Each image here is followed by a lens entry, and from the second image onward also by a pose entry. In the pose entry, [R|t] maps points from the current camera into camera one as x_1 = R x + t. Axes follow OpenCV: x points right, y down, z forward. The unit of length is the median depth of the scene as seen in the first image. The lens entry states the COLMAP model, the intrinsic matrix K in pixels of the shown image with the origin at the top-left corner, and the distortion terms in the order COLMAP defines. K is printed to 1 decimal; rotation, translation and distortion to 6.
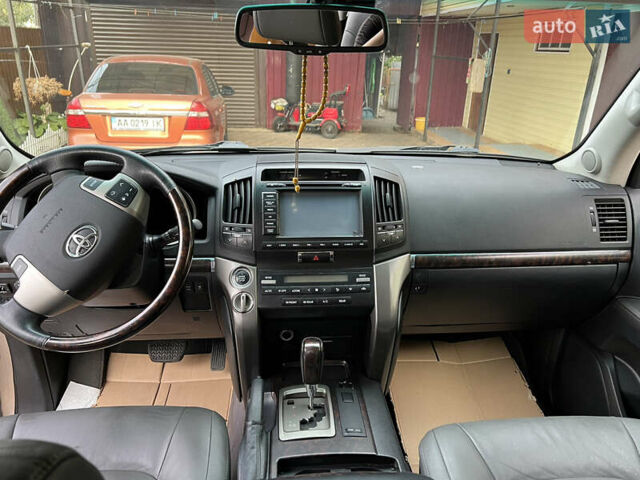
lens RADIAL K [[448.5, 0, 320.0], [0, 448.5, 240.0], [0, 0, 1]] dist [0.032899, -0.001695]
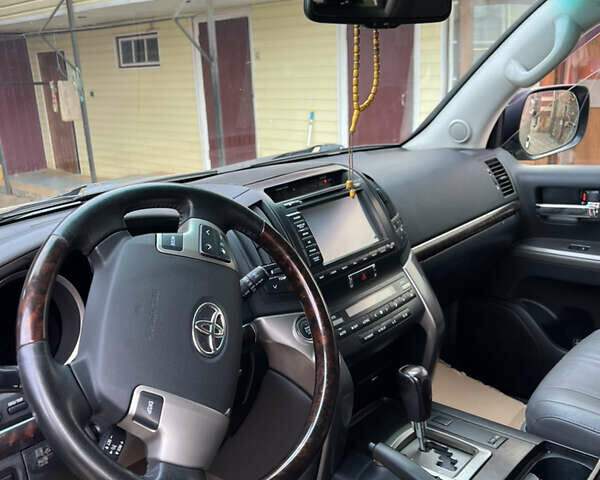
lens RADIAL K [[579.2, 0, 285.1], [0, 579.2, 252.4], [0, 0, 1]] dist [0.137545, -0.329692]
pose [[0.746370, -0.257552, 0.613676, -0.649469], [0.317126, 0.948304, 0.012294, -0.051706], [-0.585118, 0.185436, 0.789462, 0.203027]]
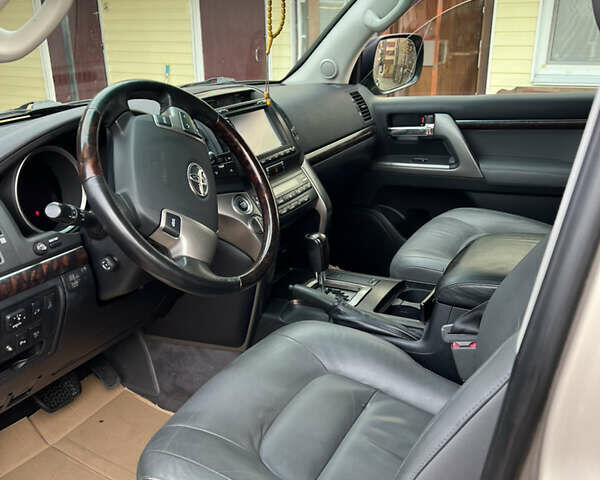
lens RADIAL K [[579.2, 0, 285.1], [0, 579.2, 252.4], [0, 0, 1]] dist [0.137545, -0.329692]
pose [[0.559043, -0.334042, 0.758872, -0.968415], [0.343803, 0.926253, 0.154448, 0.013599], [-0.754500, 0.174560, 0.632660, 0.111638]]
